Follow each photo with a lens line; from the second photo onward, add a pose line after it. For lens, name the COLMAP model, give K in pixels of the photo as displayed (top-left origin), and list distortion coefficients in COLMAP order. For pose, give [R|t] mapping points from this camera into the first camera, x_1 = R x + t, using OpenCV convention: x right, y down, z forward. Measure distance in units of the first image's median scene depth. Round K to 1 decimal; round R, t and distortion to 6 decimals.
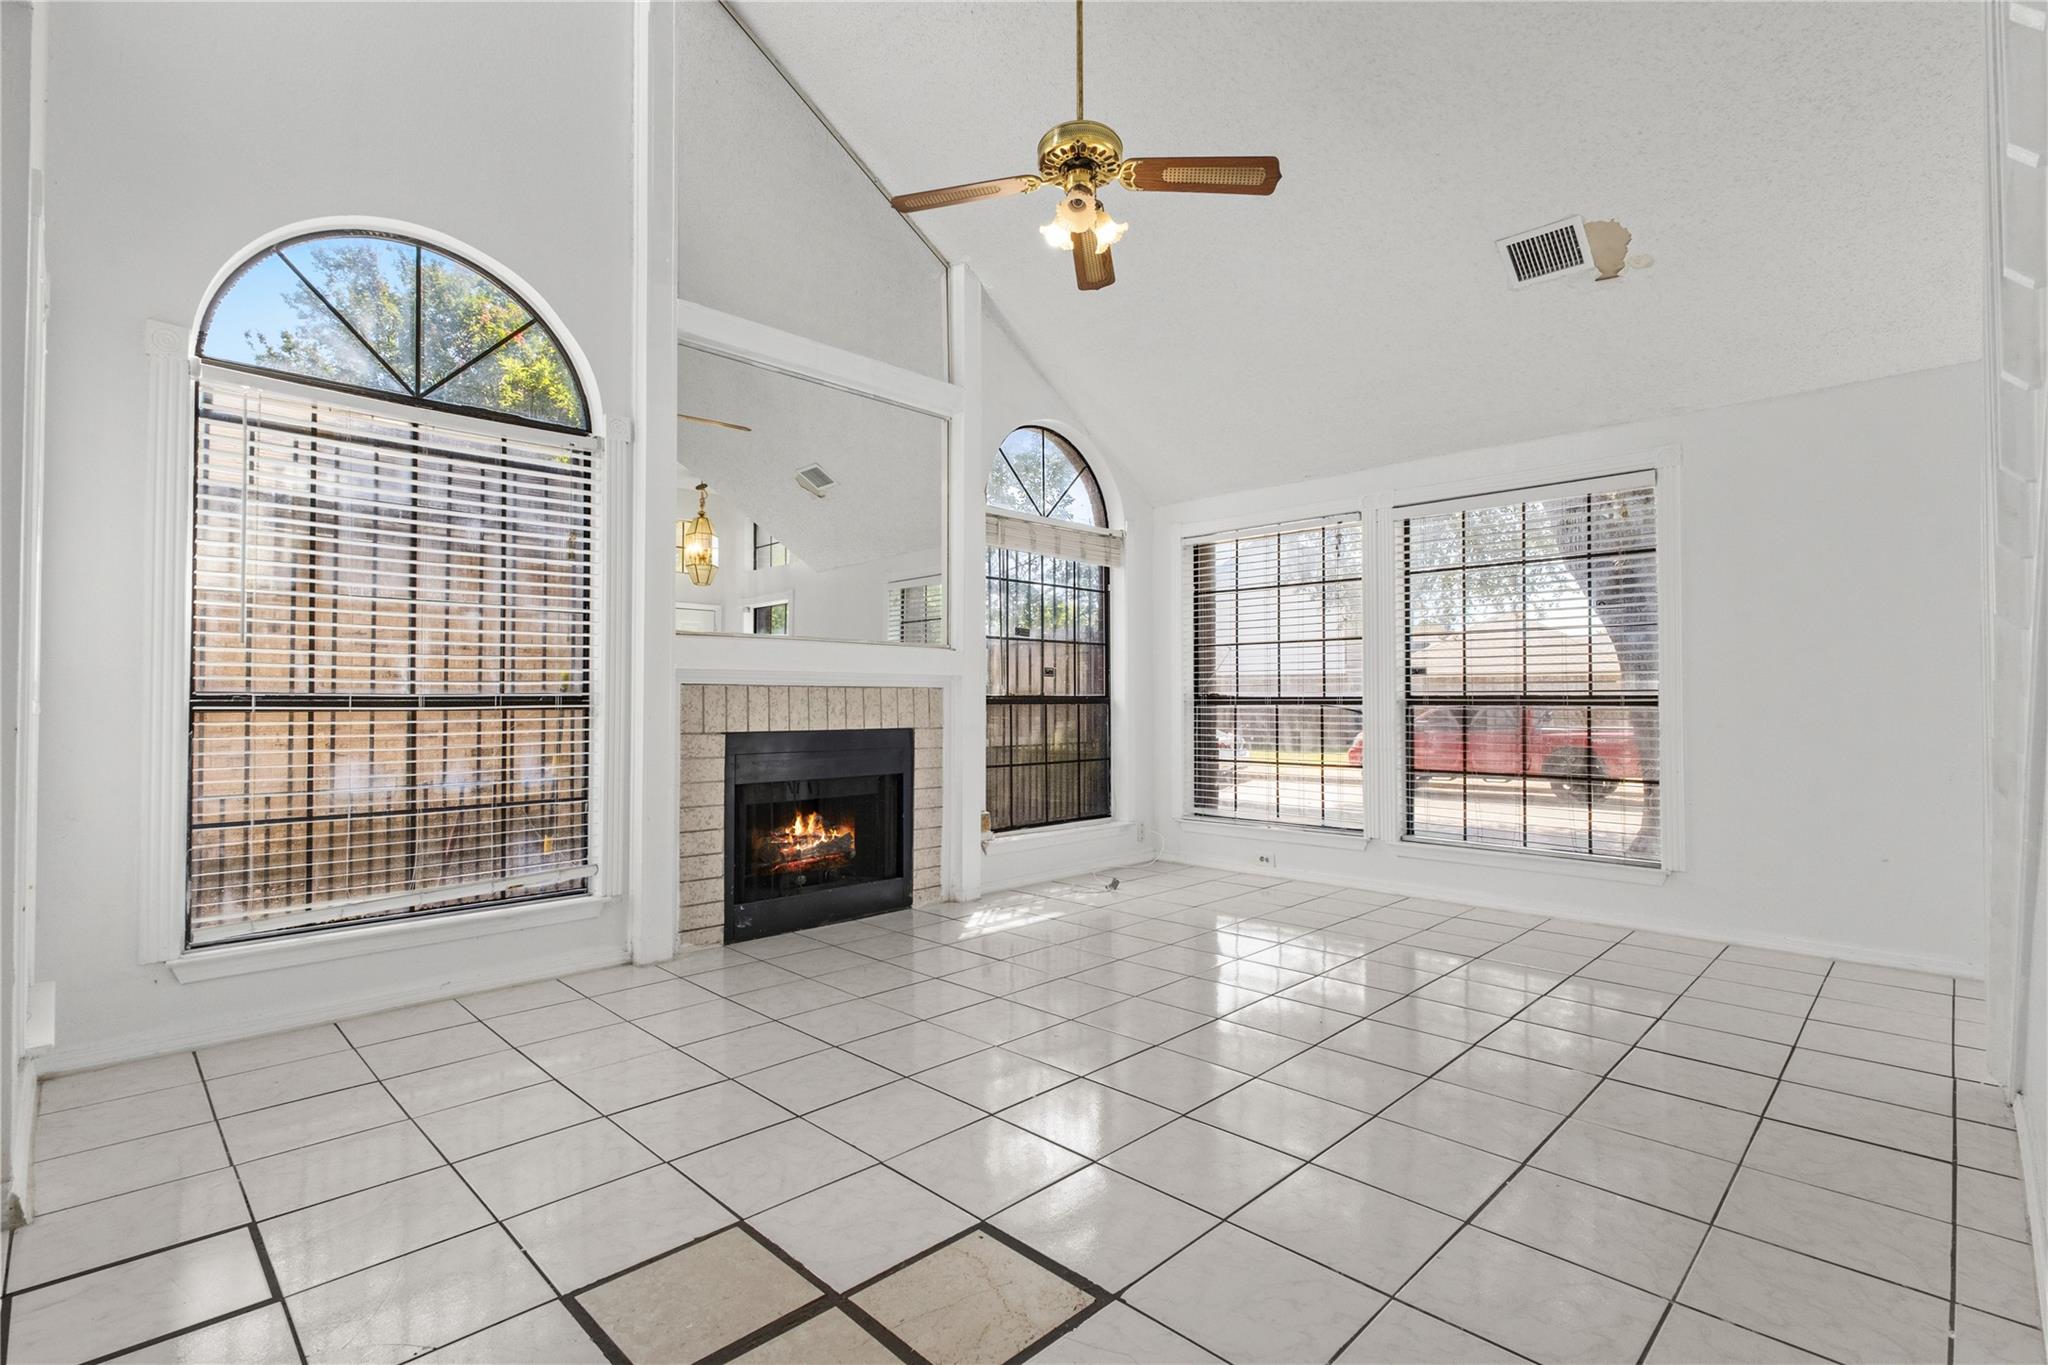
lens RADIAL K [[952.1, 0, 1025.3], [0, 952.1, 679.9], [0, 0, 1]] dist [0.000266, 0.002400]
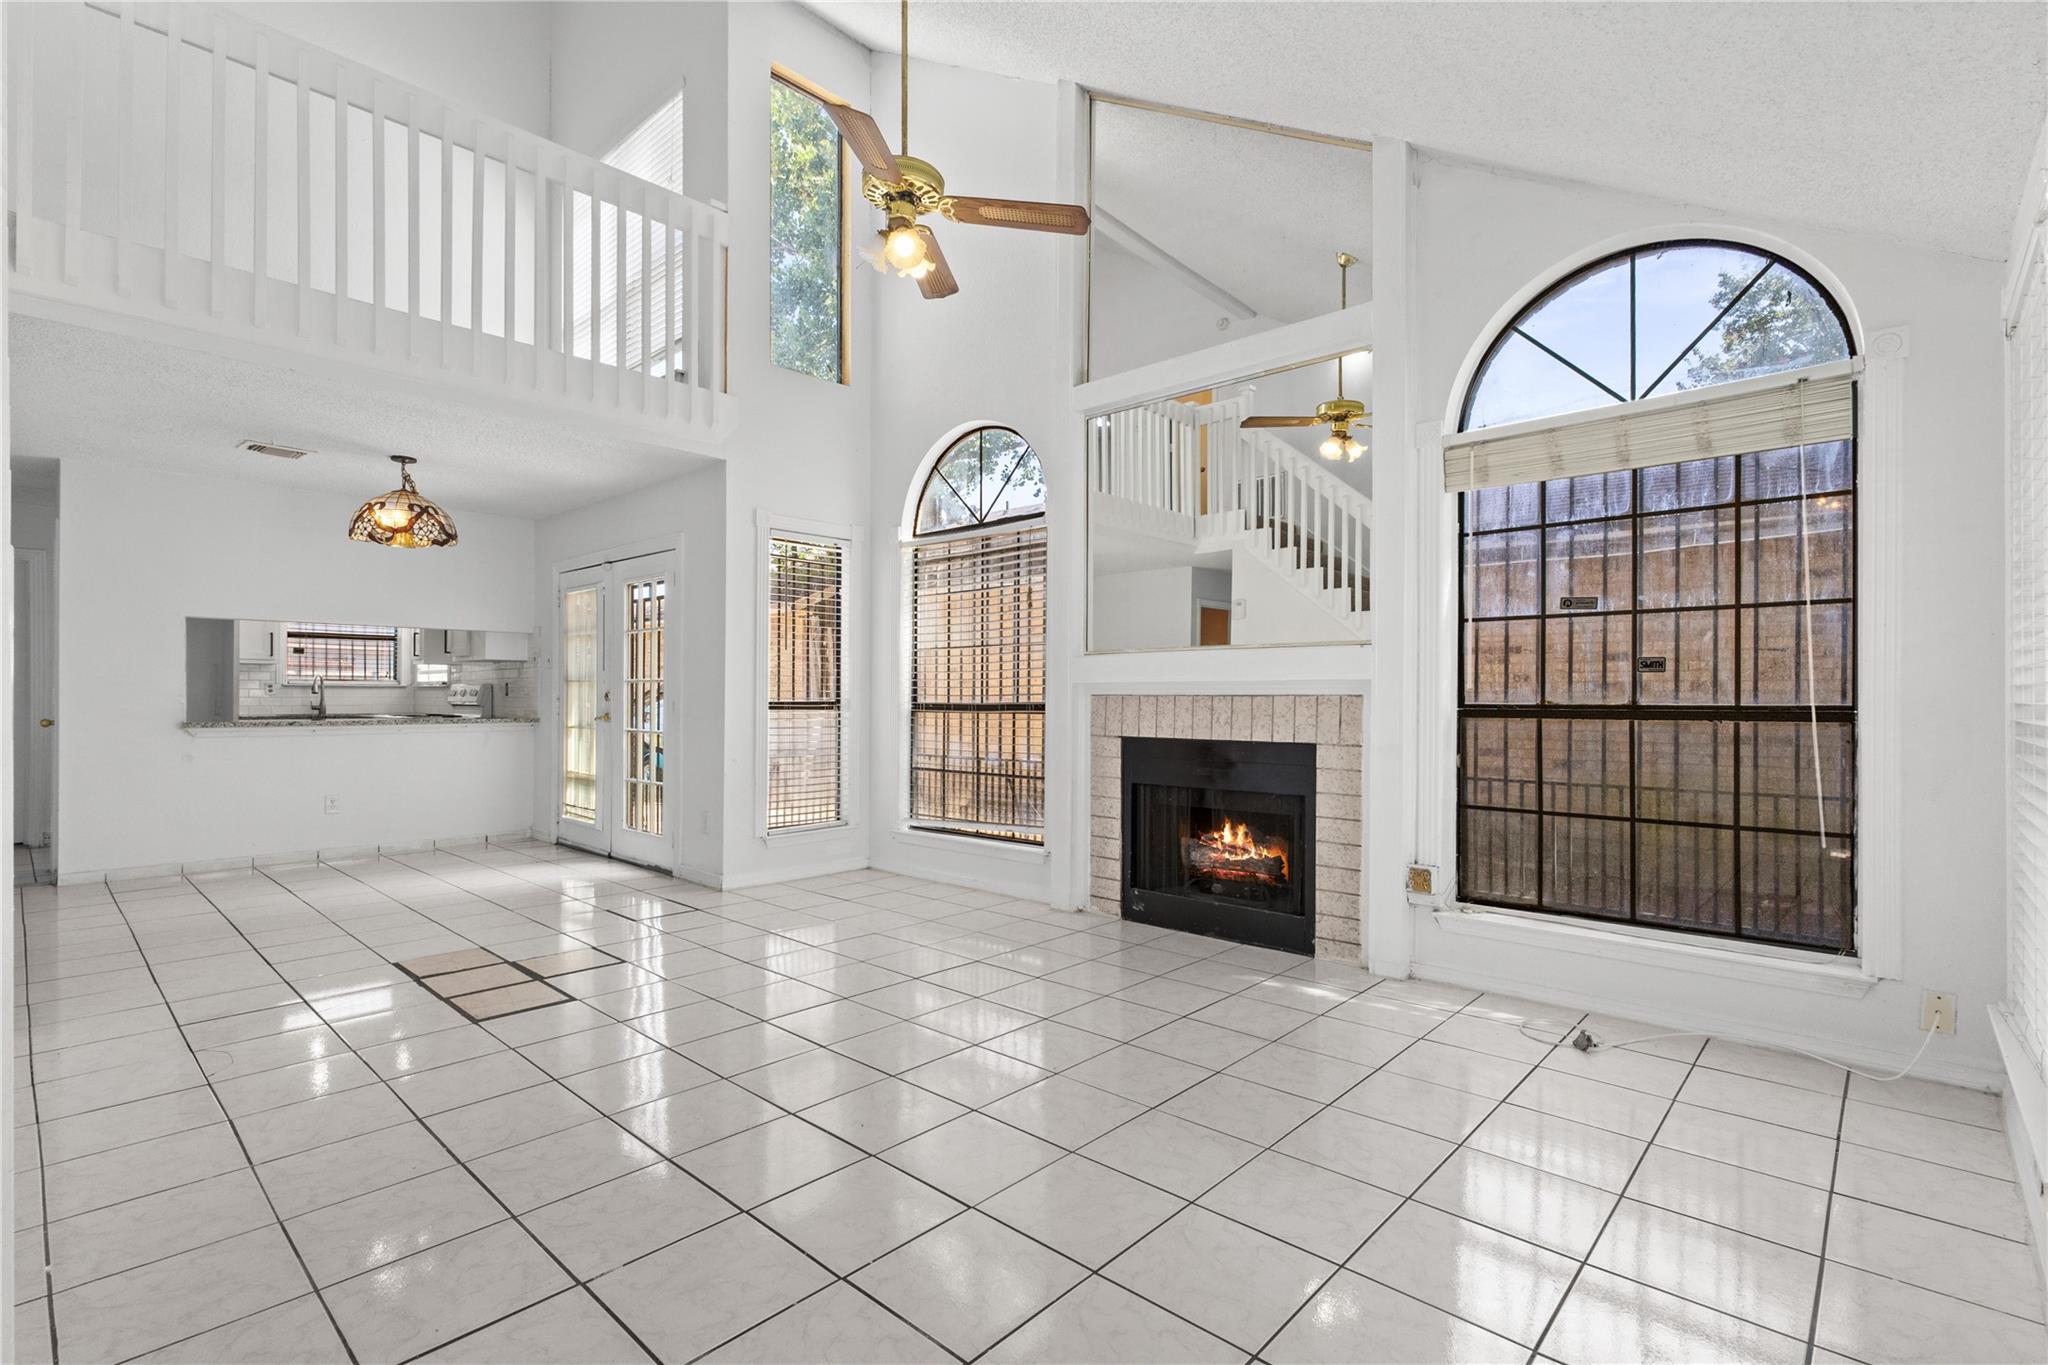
lens RADIAL K [[952.1, 0, 1033.4], [0, 952.1, 693.1], [0, 0, 1]] dist [0.000266, 0.002400]
pose [[0.033373, -0.002278, -0.999440, 0.834634], [0.023621, 0.999720, -0.001490, 0.001518], [0.999164, -0.023558, 0.033418, 0.846284]]
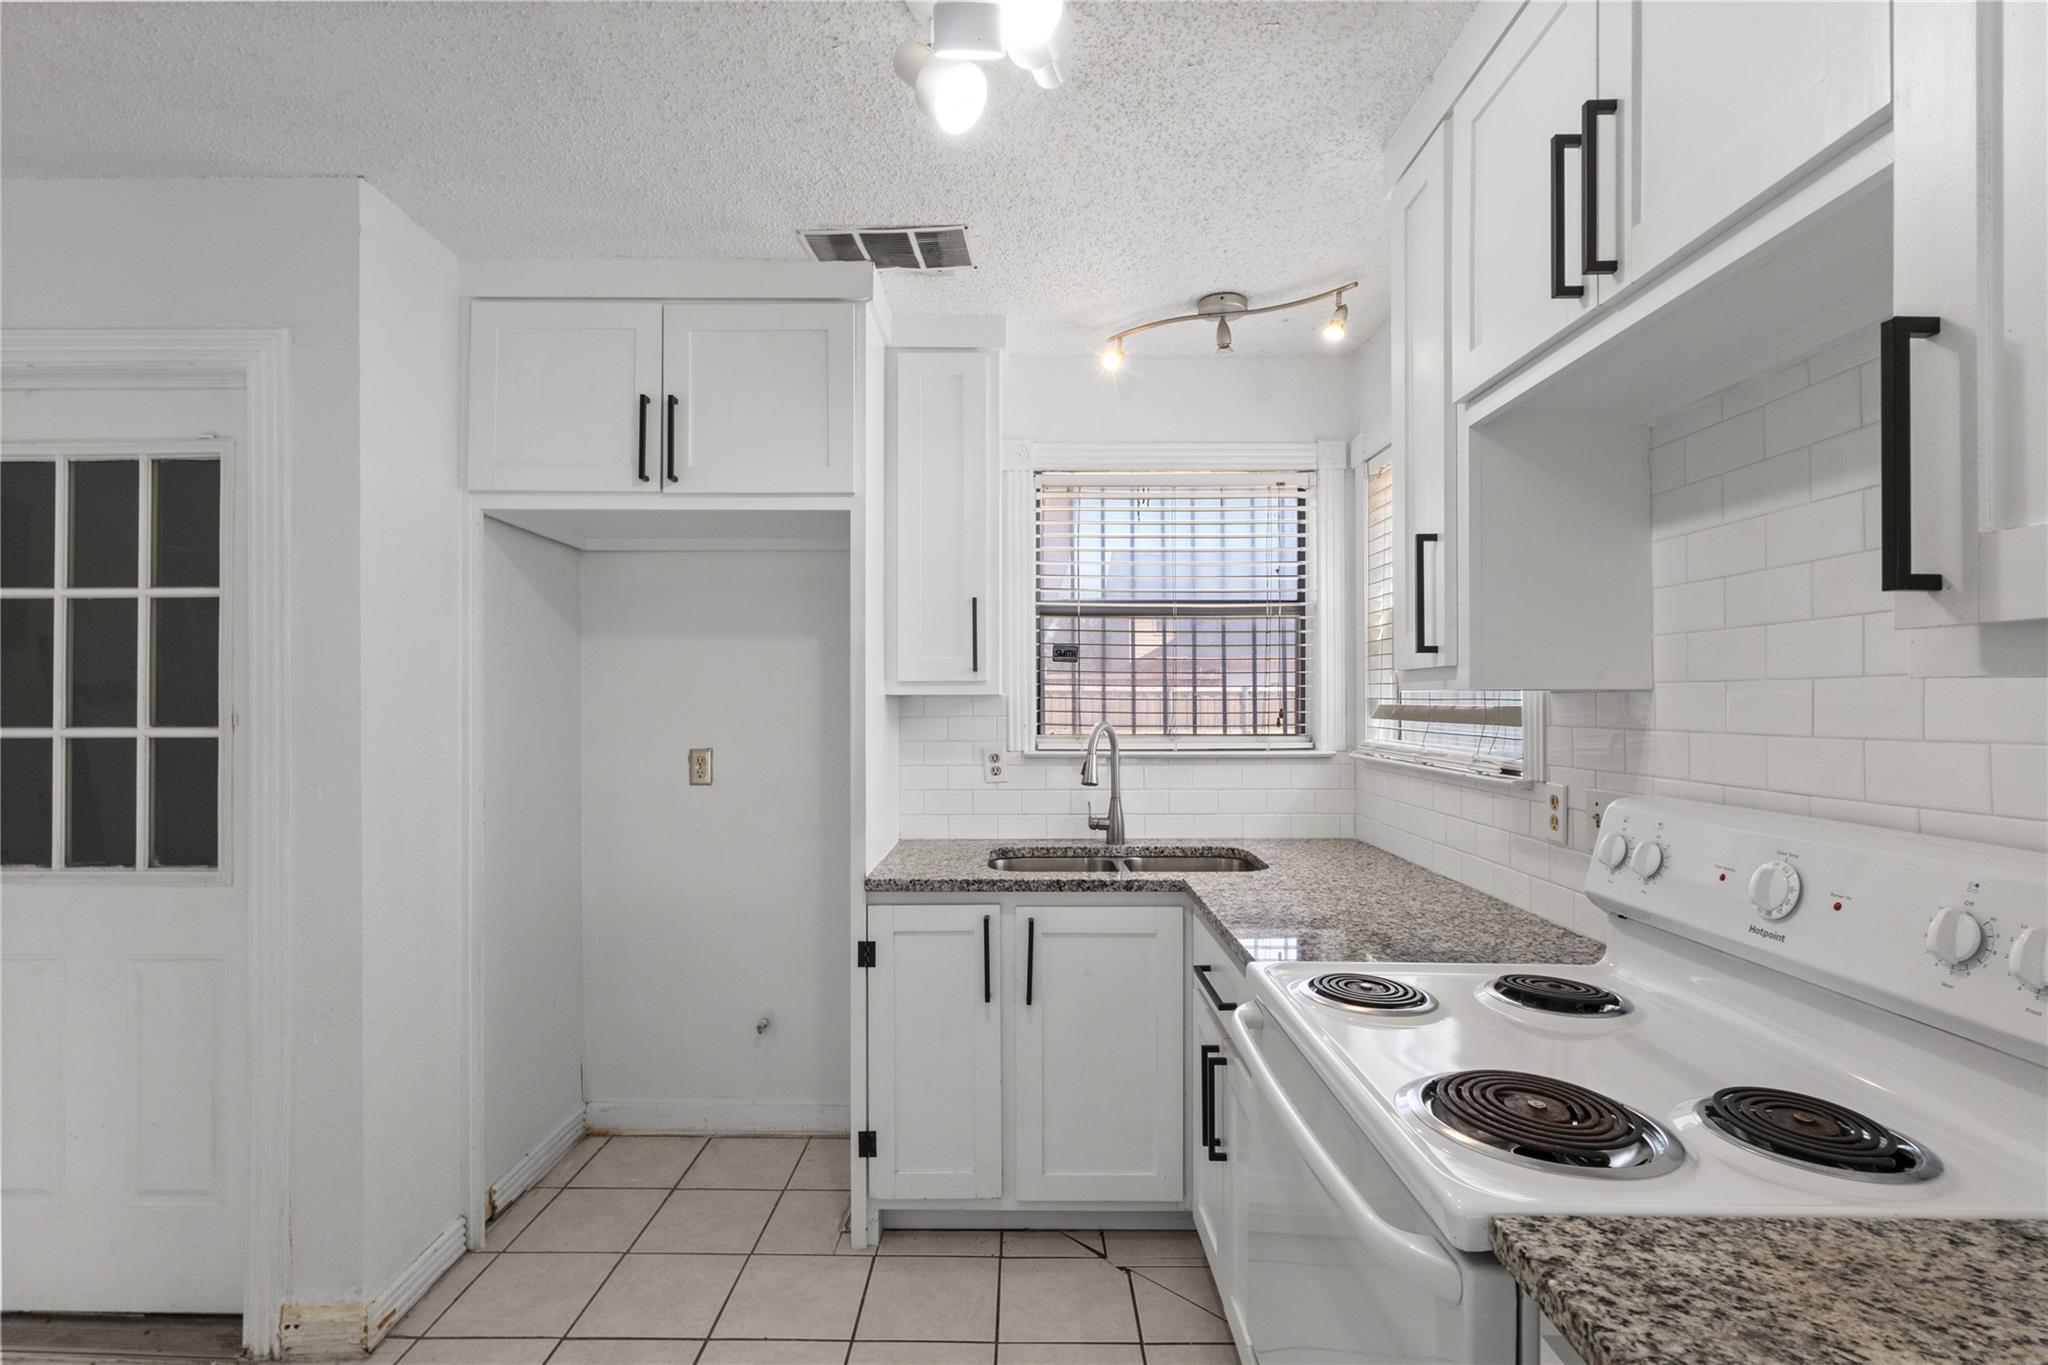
lens RADIAL K [[952.1, 0, 1003.6], [0, 952.1, 696.5], [0, 0, 1]] dist [0.000266, 0.002400]
pose [[-0.721156, -0.002646, -0.692768, -0.791556], [0.019455, 0.999521, -0.024069, -0.084130], [0.692500, -0.030835, -0.720759, -0.214810]]
